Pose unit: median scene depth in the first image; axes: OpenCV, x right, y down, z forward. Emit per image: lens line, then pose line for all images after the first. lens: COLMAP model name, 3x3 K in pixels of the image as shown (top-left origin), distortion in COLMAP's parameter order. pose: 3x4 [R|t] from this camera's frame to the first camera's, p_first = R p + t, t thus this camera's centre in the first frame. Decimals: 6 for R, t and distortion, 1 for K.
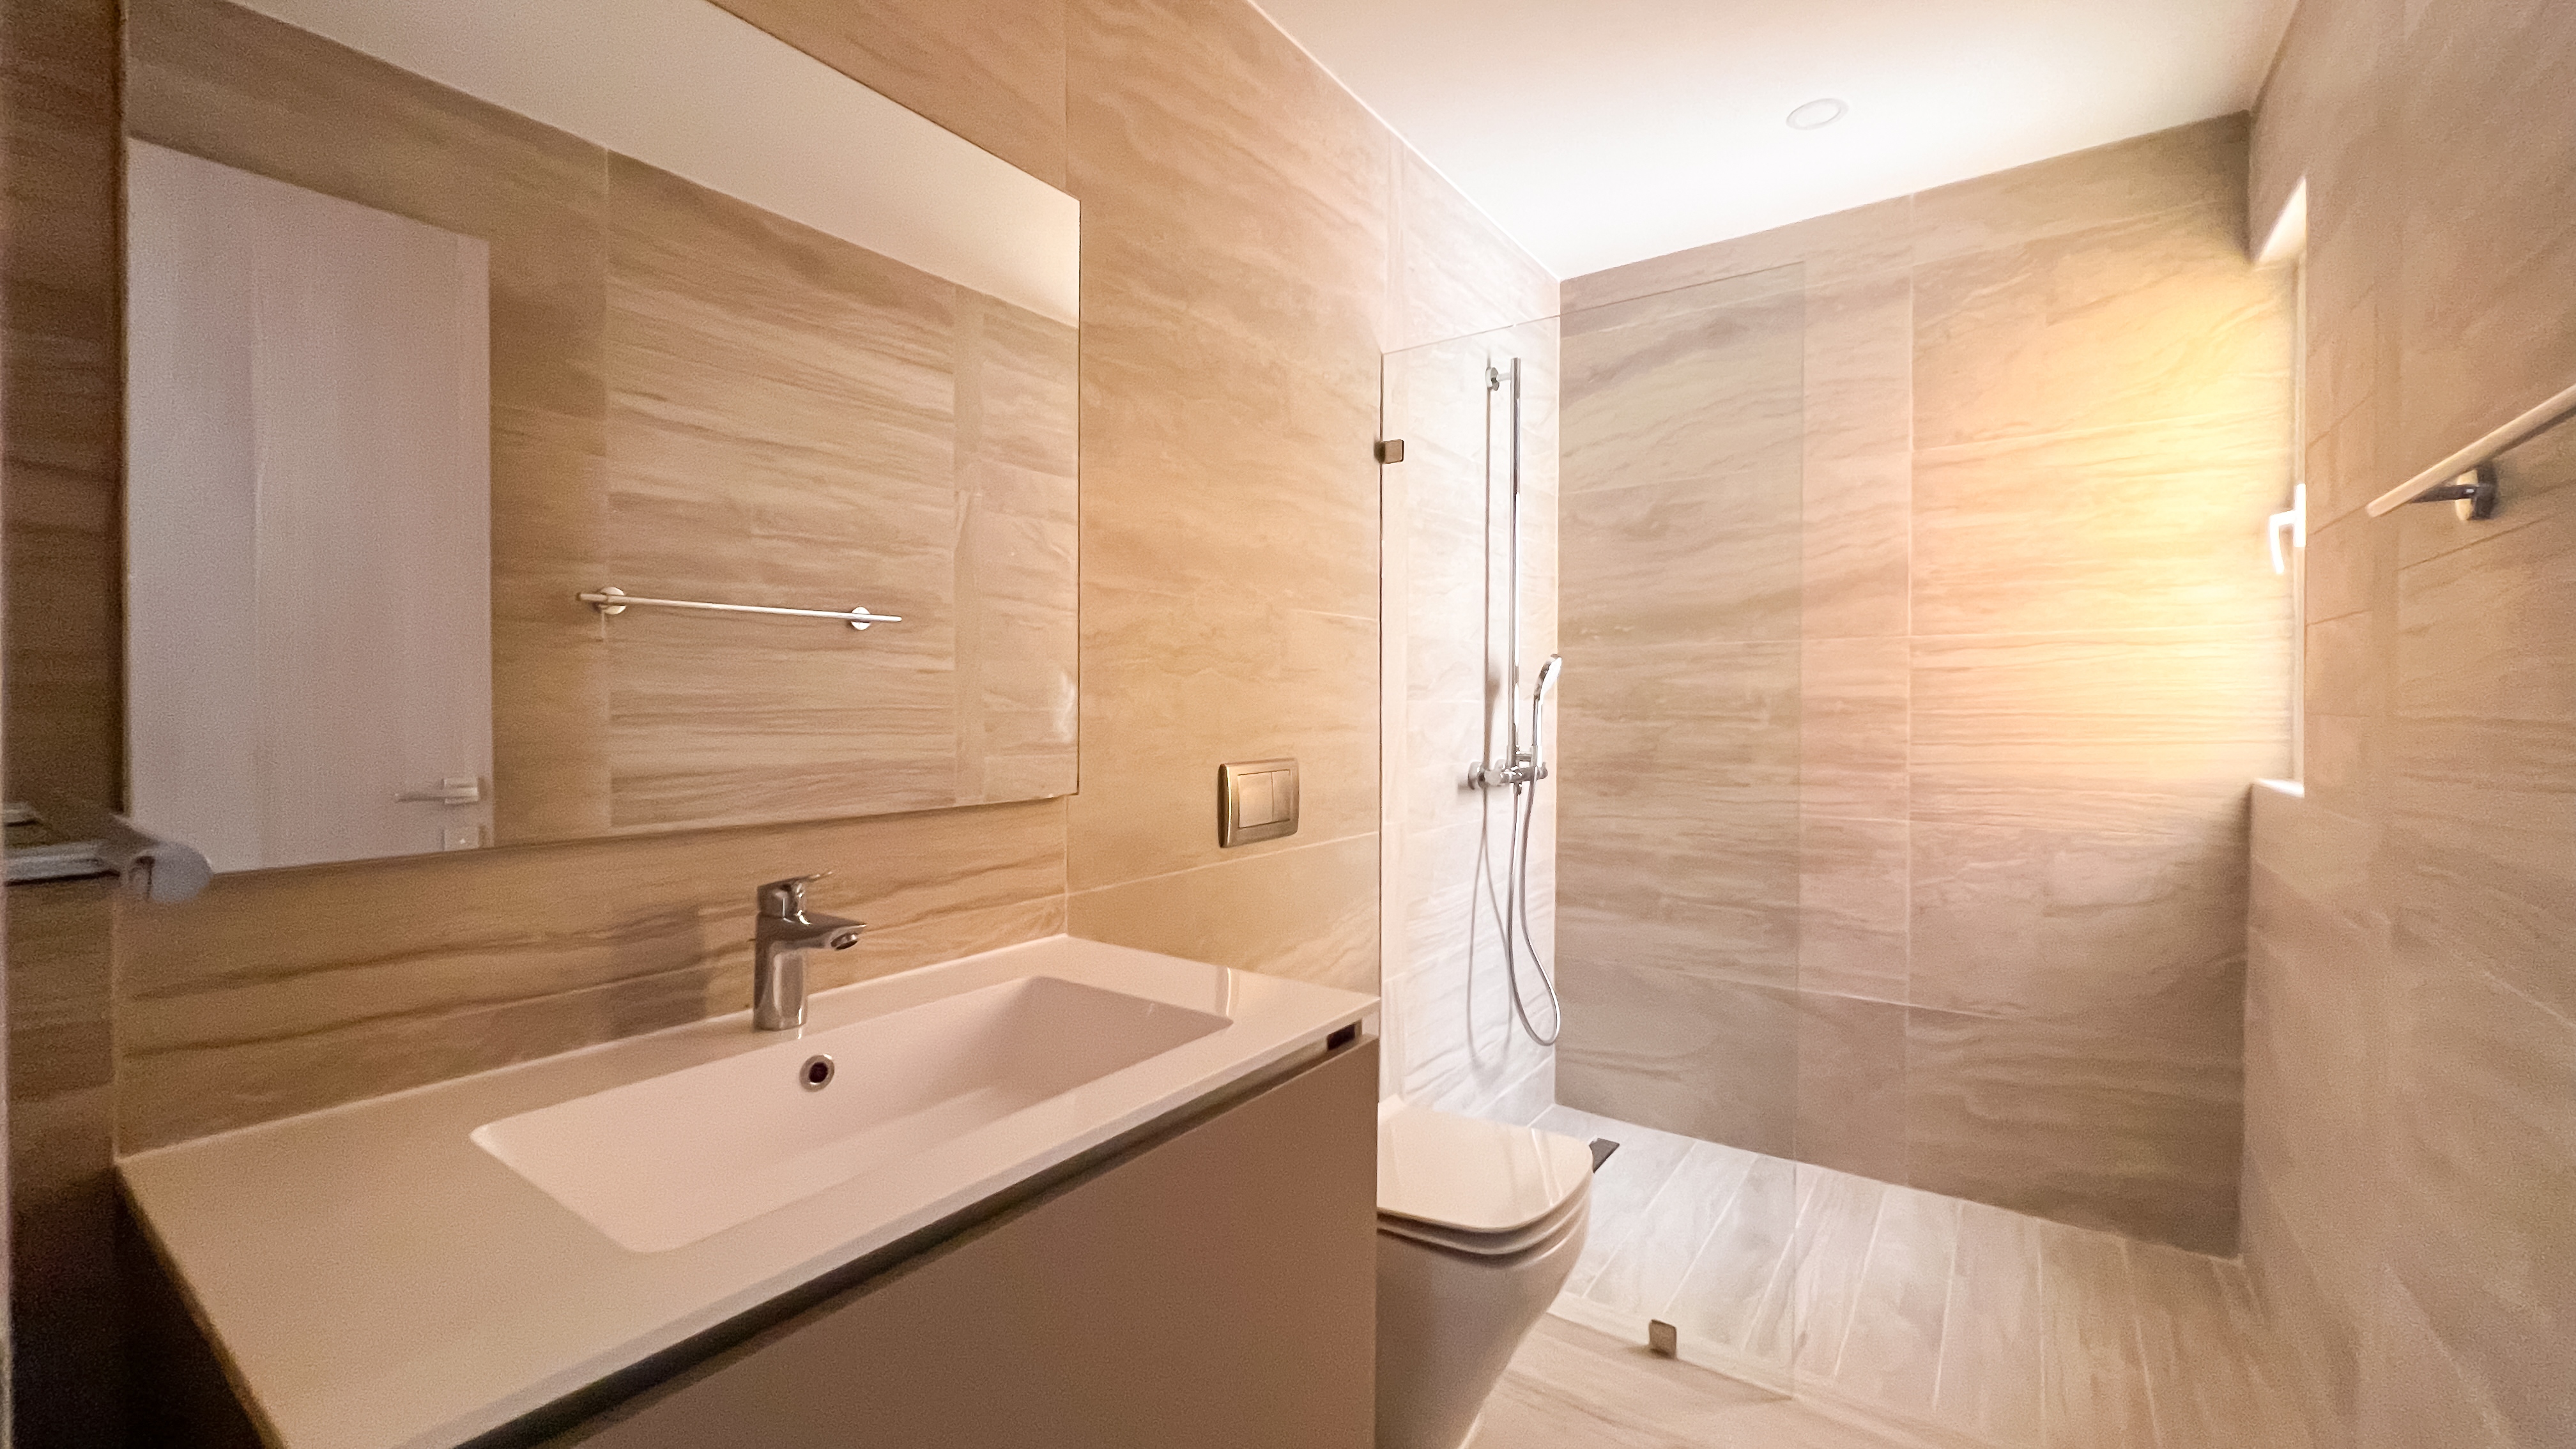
lens RADIAL K [[1032.3, 0, 1282.3], [0, 1032.3, 718.8], [0, 0, 1]] dist [0.000708, 0.000157]
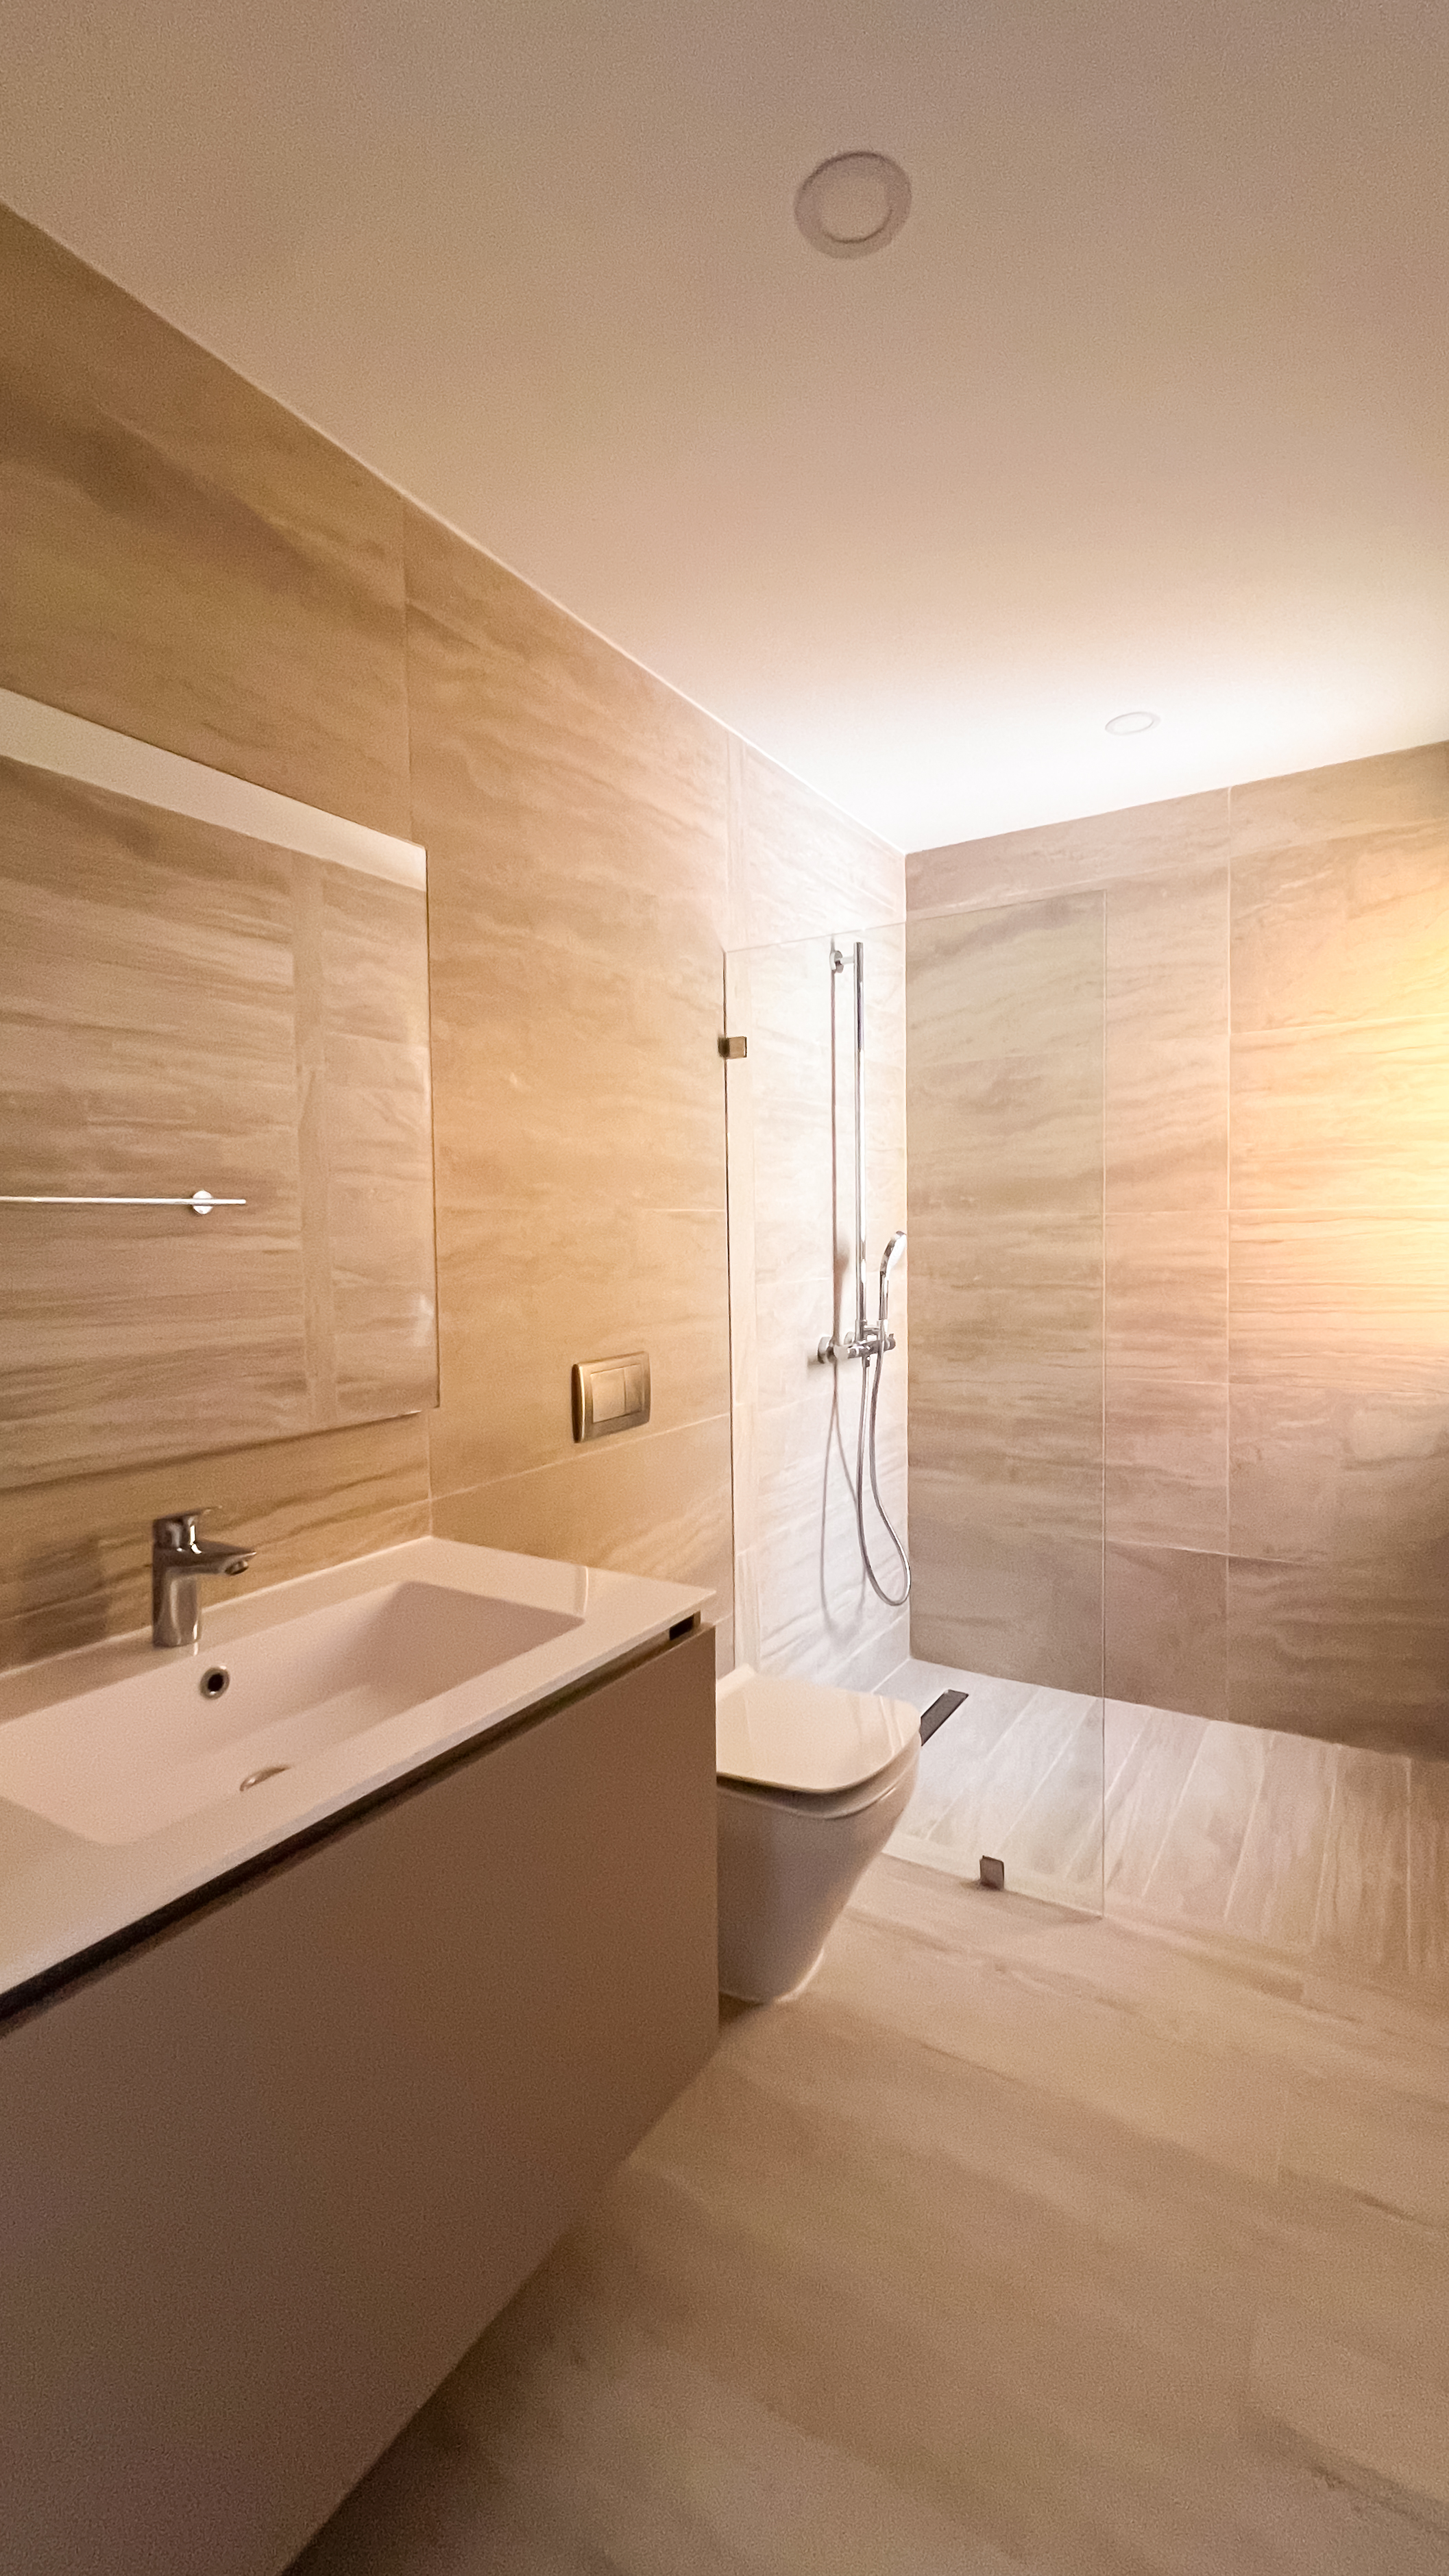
lens RADIAL K [[1099.6, 0, 730.6], [0, 1099.6, 1287.9], [0, 0, 1]] dist [-0.001275, -0.000146]
pose [[0.996981, -0.019561, 0.075146, 0.012526], [0.017054, 0.999281, 0.033865, -0.049337], [-0.075754, -0.032482, 0.996597, -0.093017]]
